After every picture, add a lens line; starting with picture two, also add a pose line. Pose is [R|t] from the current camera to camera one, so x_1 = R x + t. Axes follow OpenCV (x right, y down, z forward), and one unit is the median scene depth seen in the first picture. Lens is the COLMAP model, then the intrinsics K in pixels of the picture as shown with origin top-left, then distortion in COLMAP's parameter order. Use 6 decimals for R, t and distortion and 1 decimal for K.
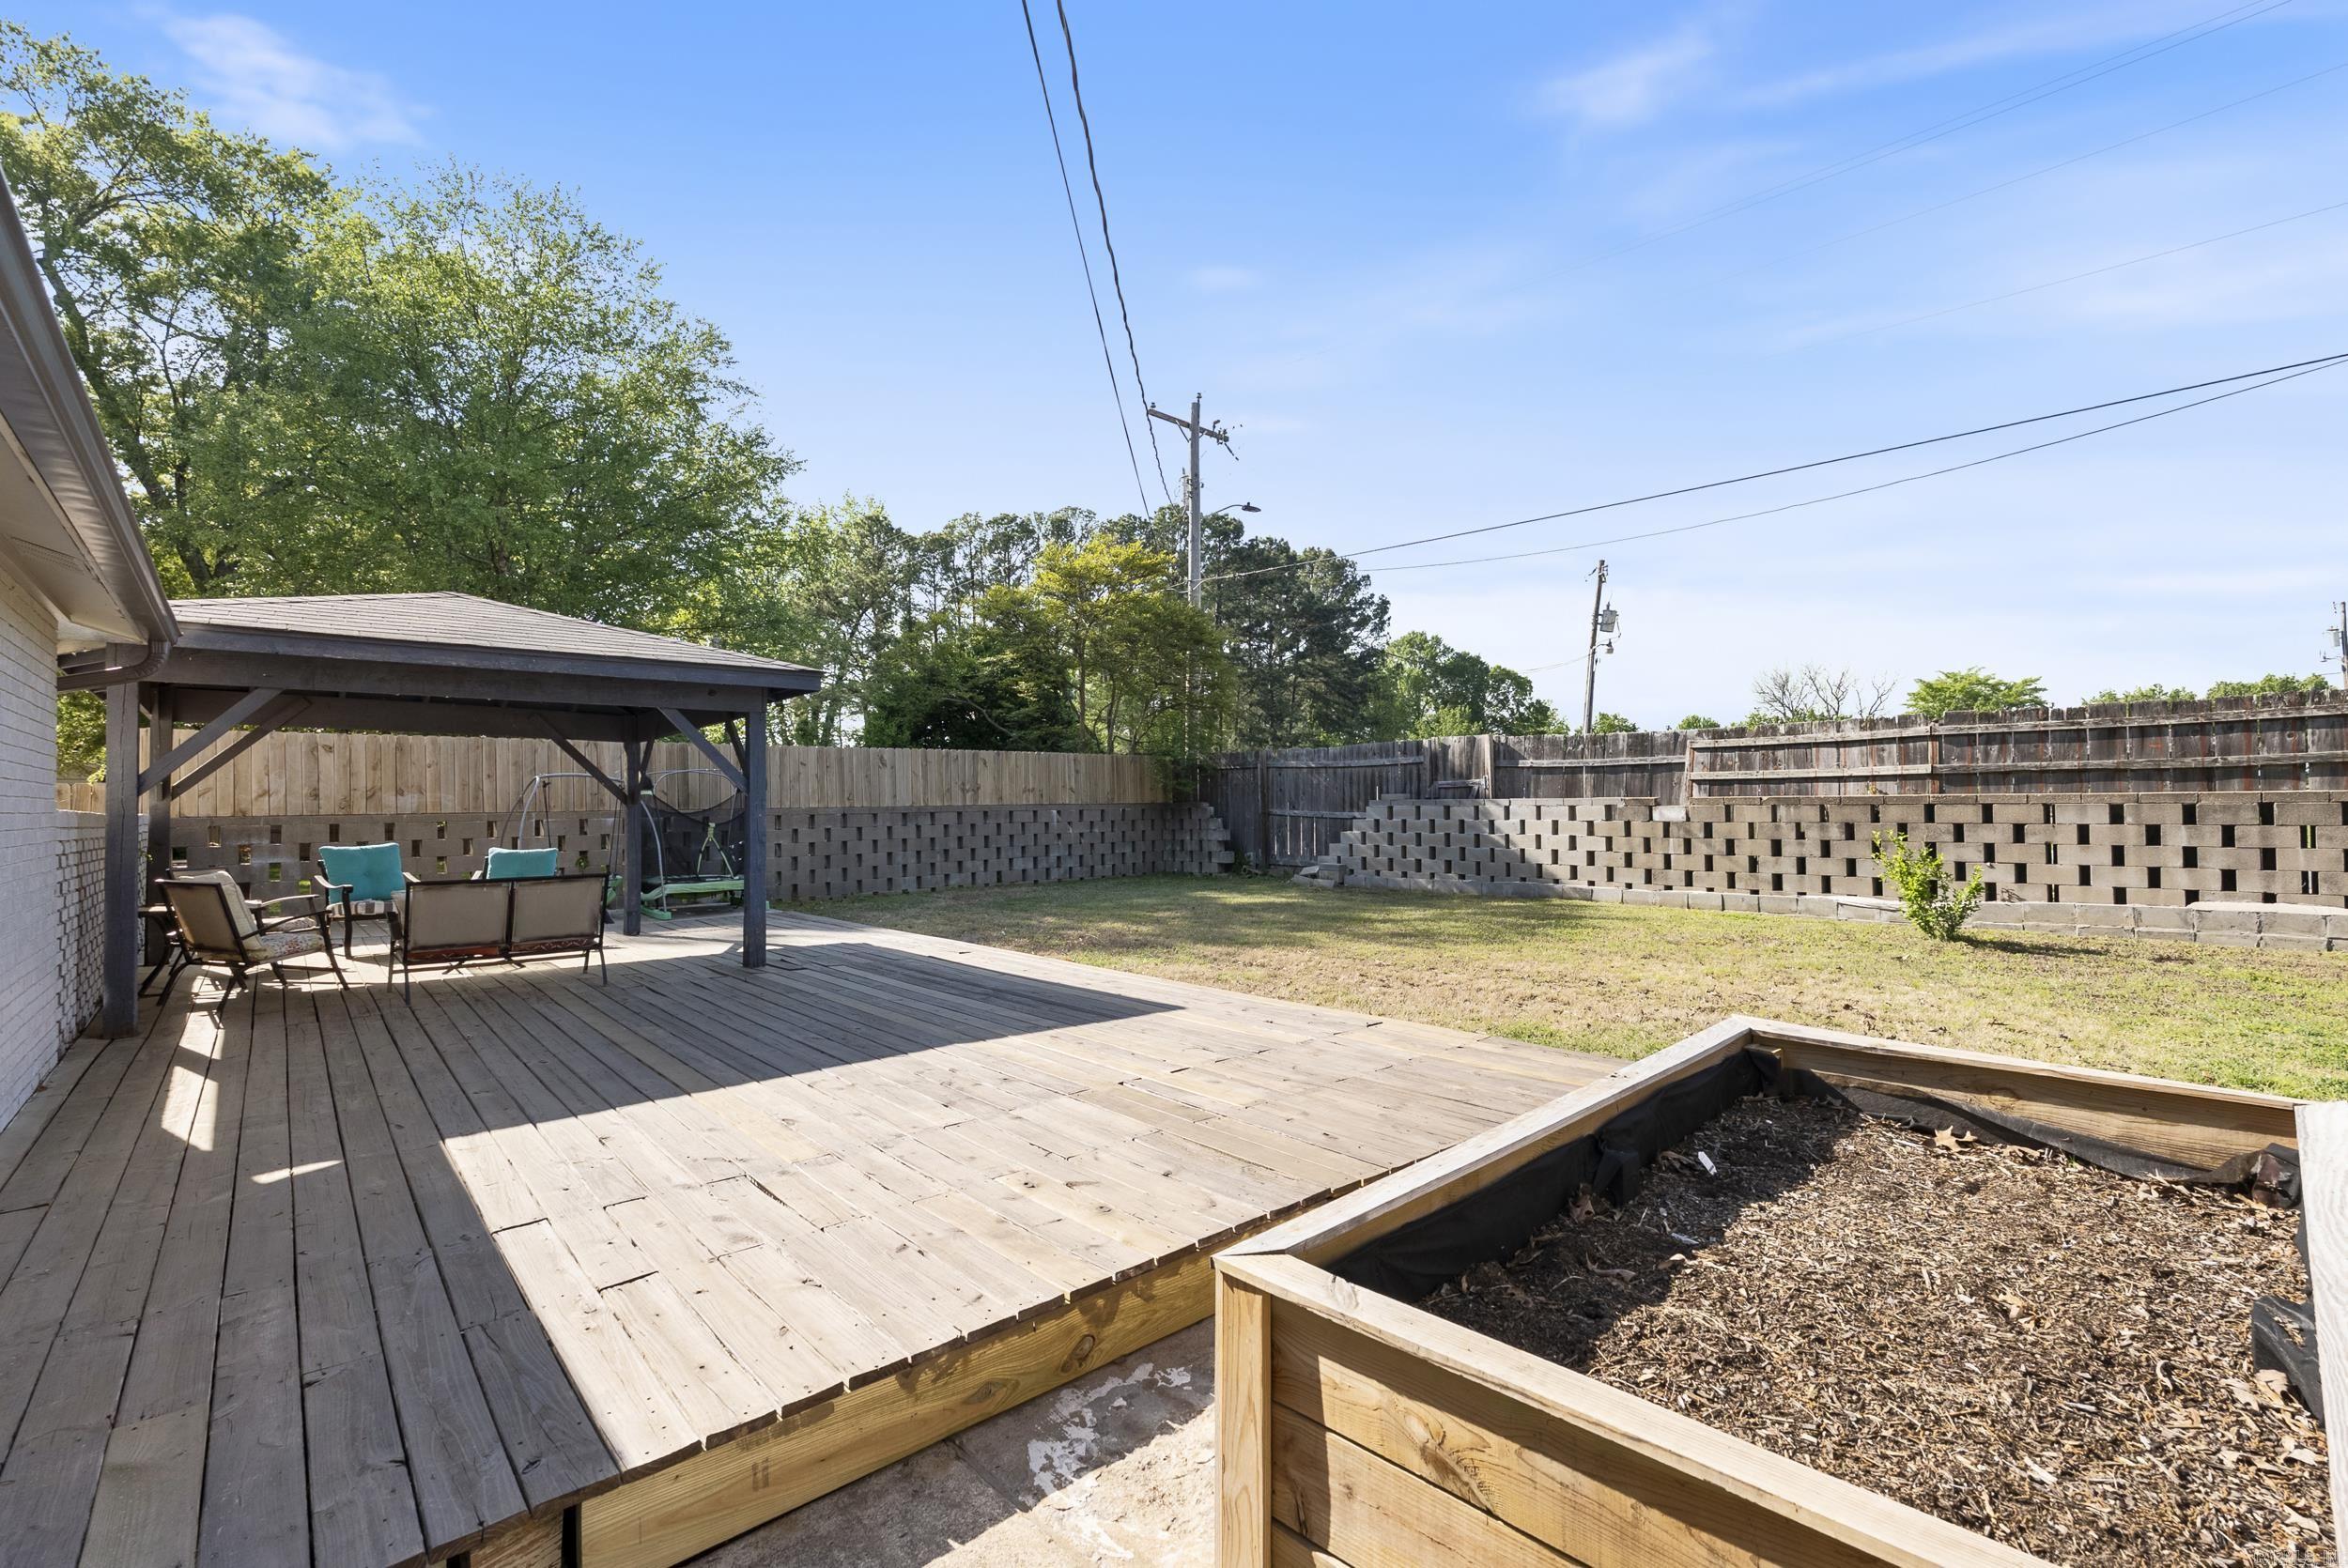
lens RADIAL K [[1035.8, 0, 1174.0], [0, 1035.8, 784.0], [0, 0, 1]] dist [-0.003722, -0.000547]
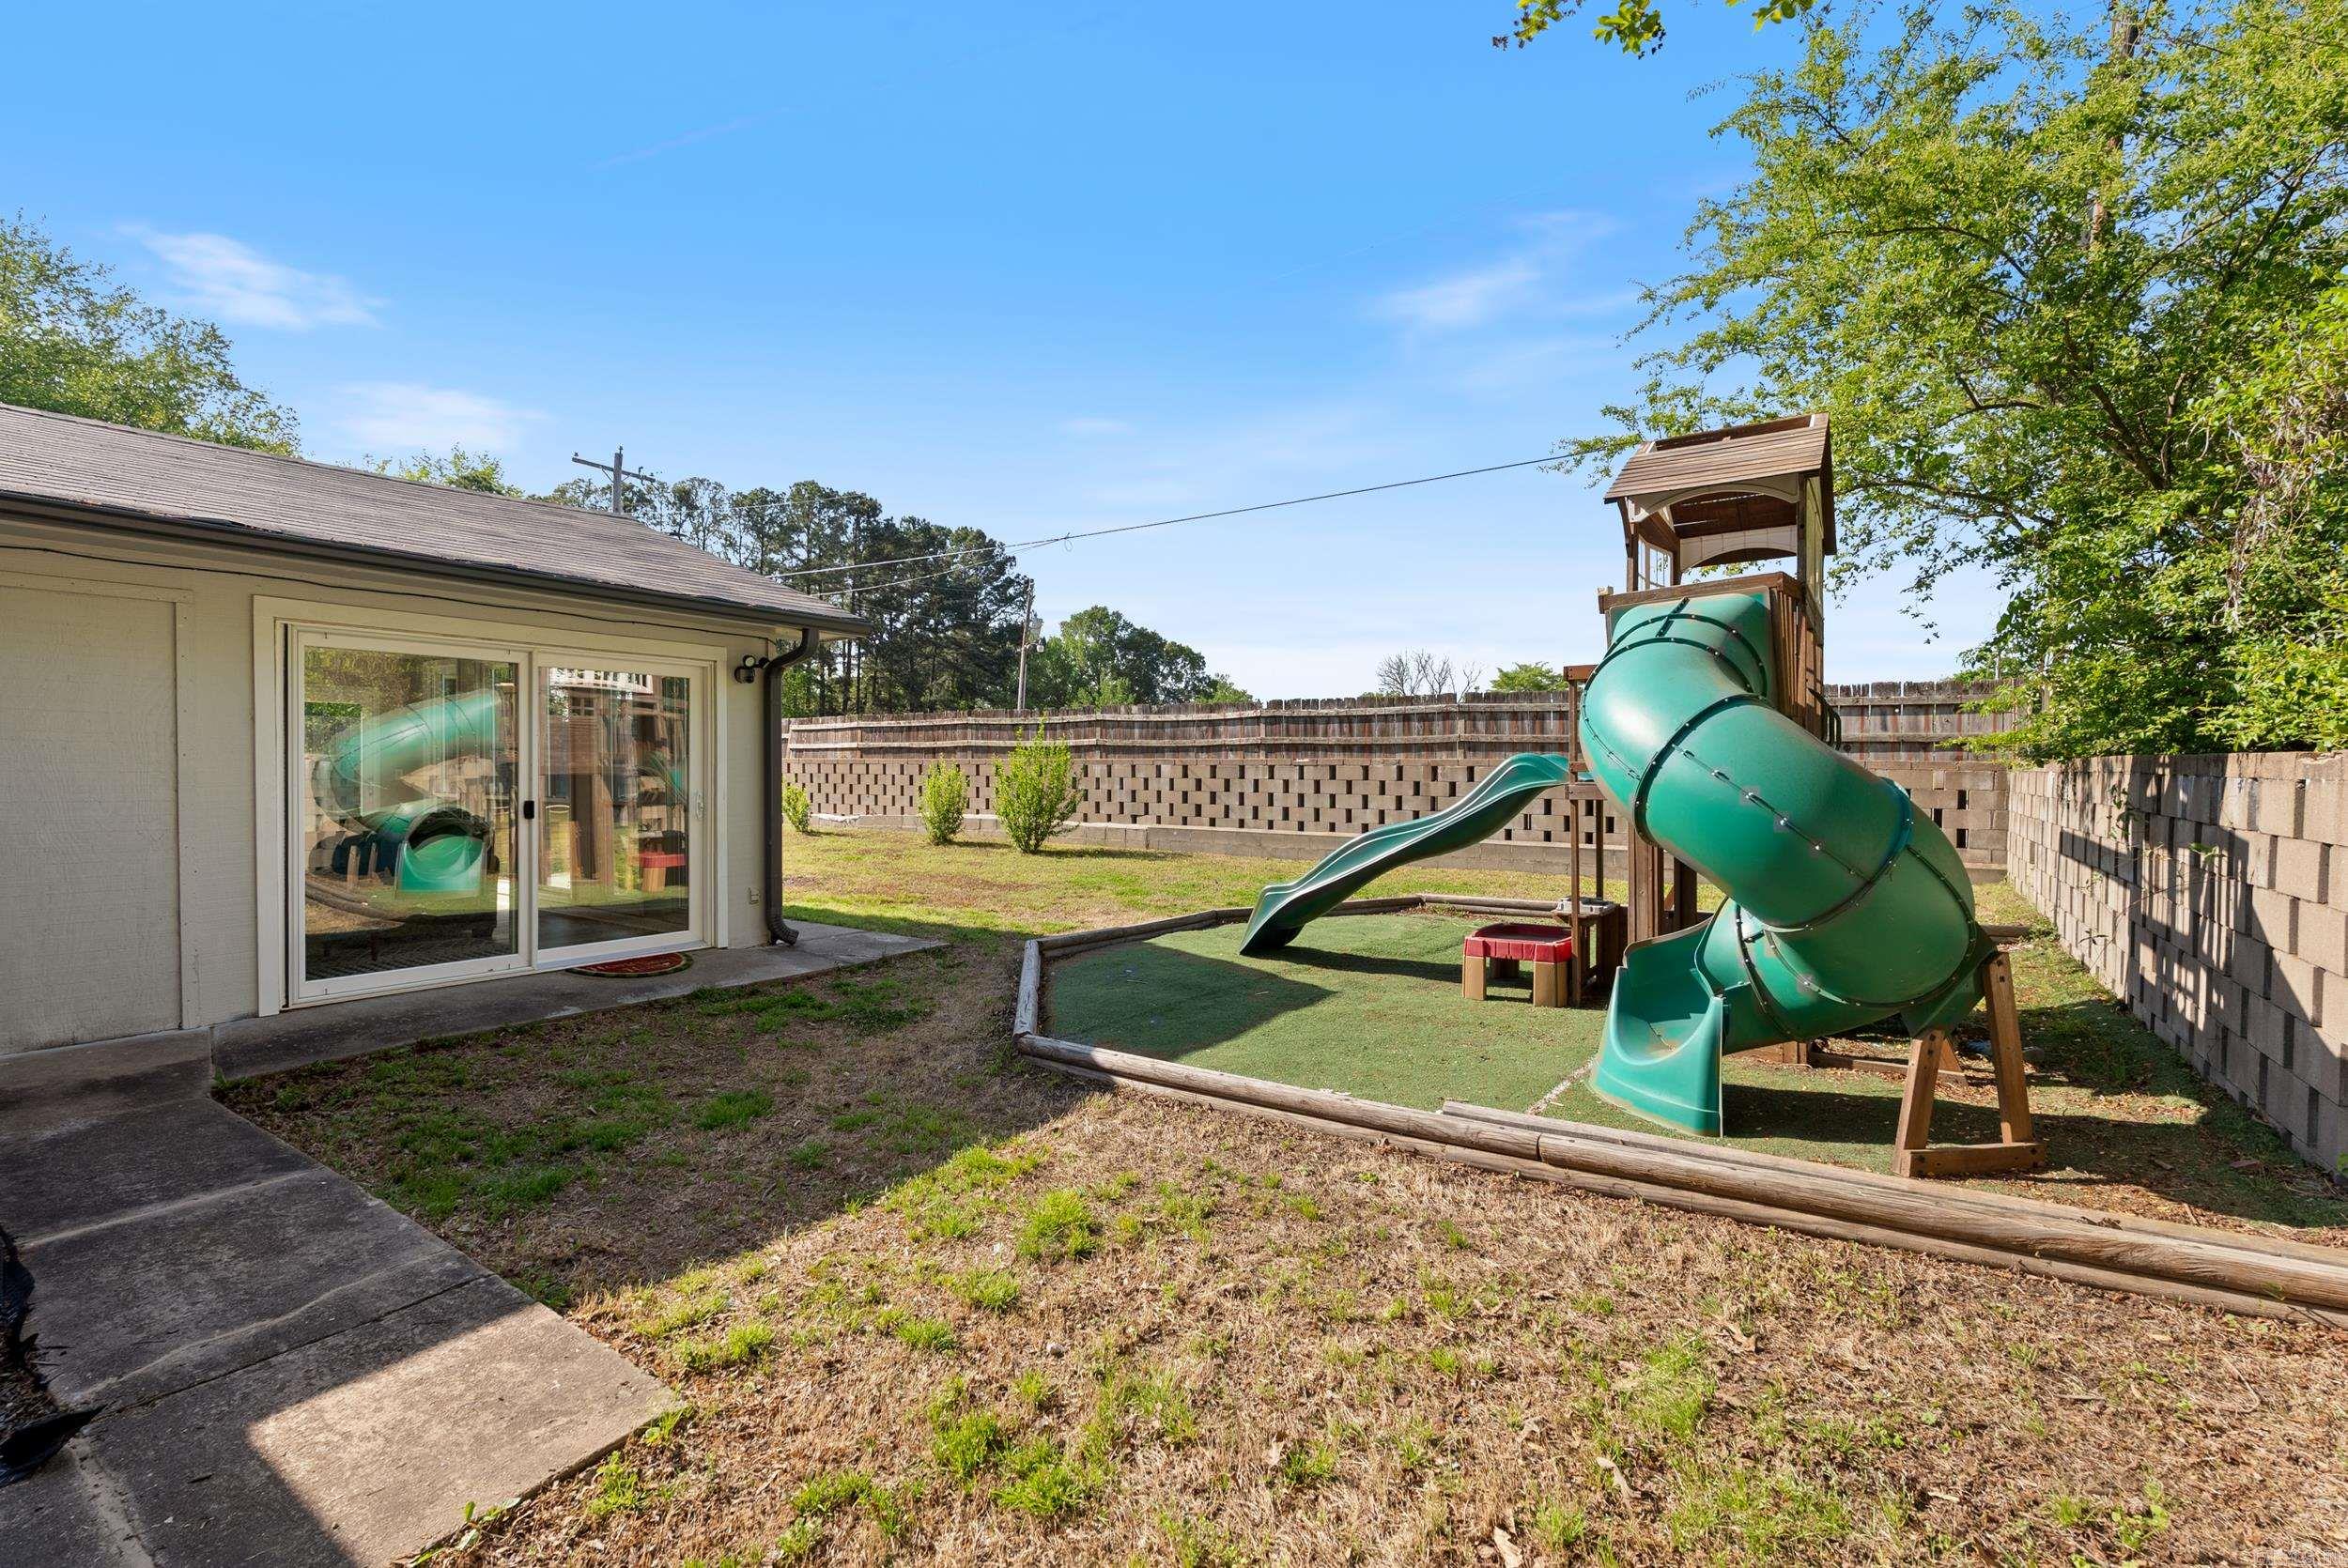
lens RADIAL K [[1031.1, 0, 1174.0], [0, 1031.1, 784.0], [0, 0, 1]] dist [-0.009561, -0.000085]
pose [[0.971558, 0.011229, 0.236534, 0.386076], [-0.019927, 0.999209, 0.034411, -0.008852], [-0.235961, -0.038146, 0.971014, -0.423829]]
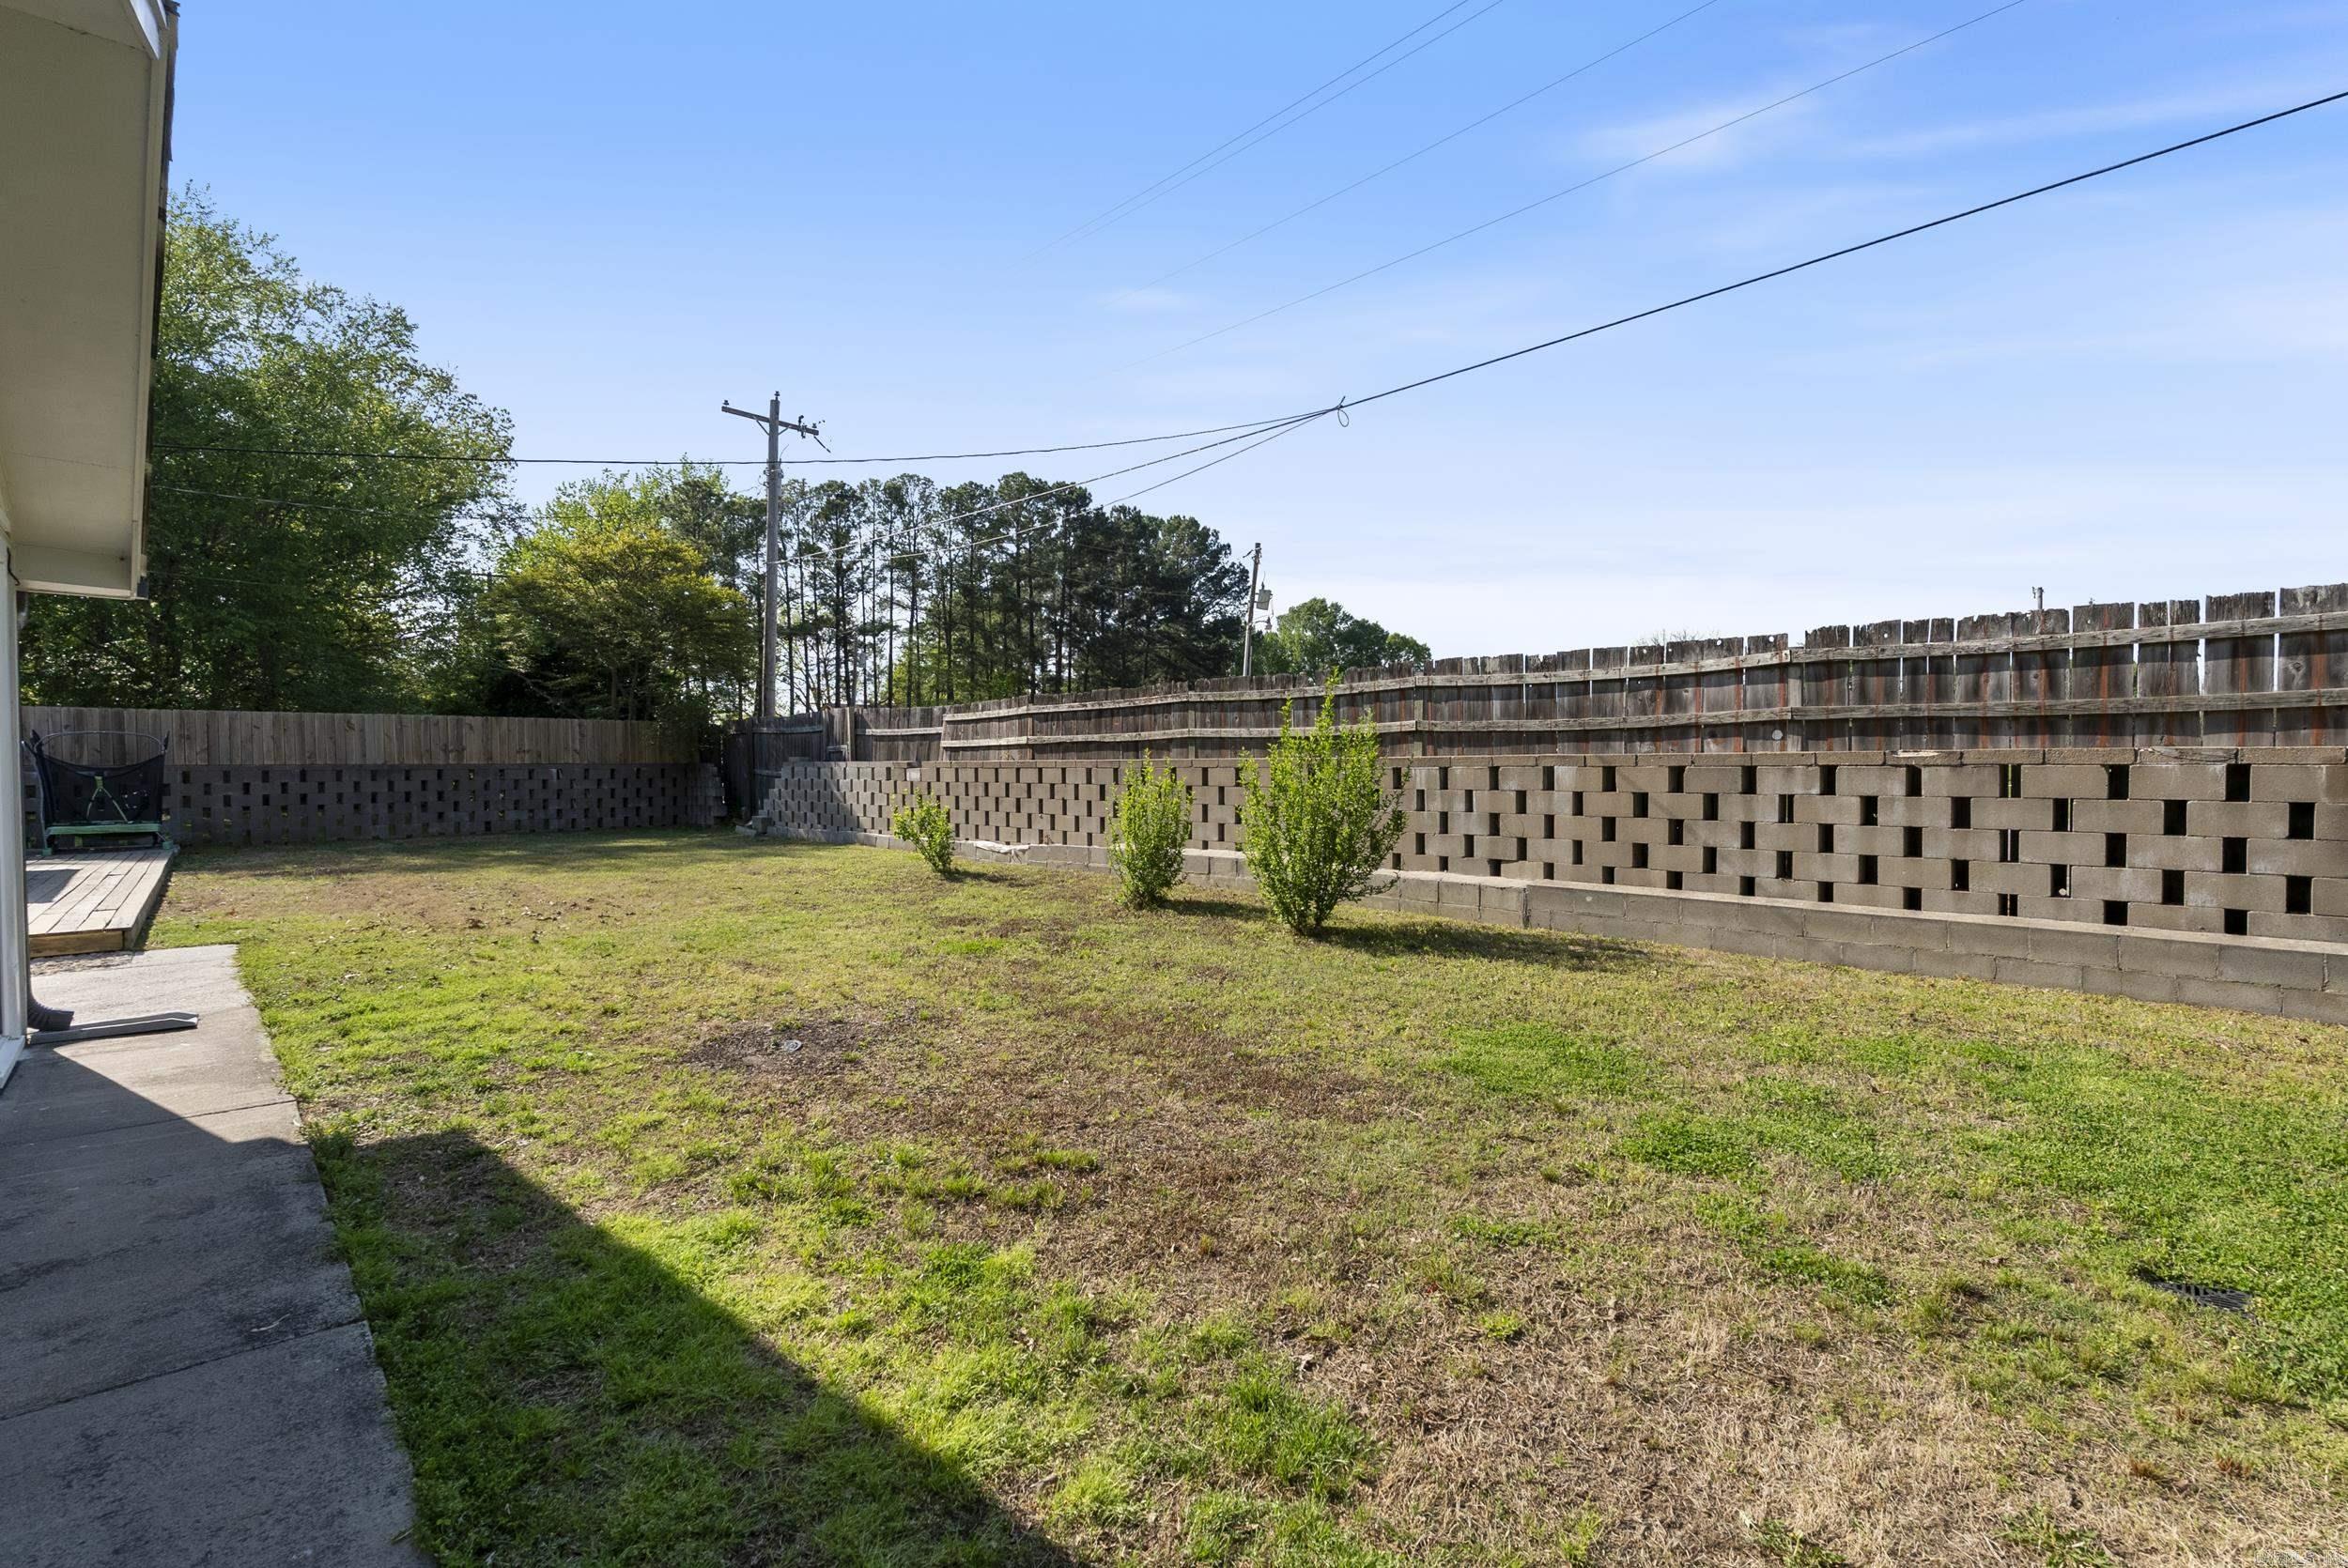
lens RADIAL K [[1035.8, 0, 1174.0], [0, 1035.8, 784.0], [0, 0, 1]] dist [-0.003722, -0.000547]
pose [[0.999370, 0.006892, 0.034806, 0.394778], [-0.008151, 0.999313, 0.036163, -0.003706], [-0.034533, -0.036424, 0.998740, -0.121301]]
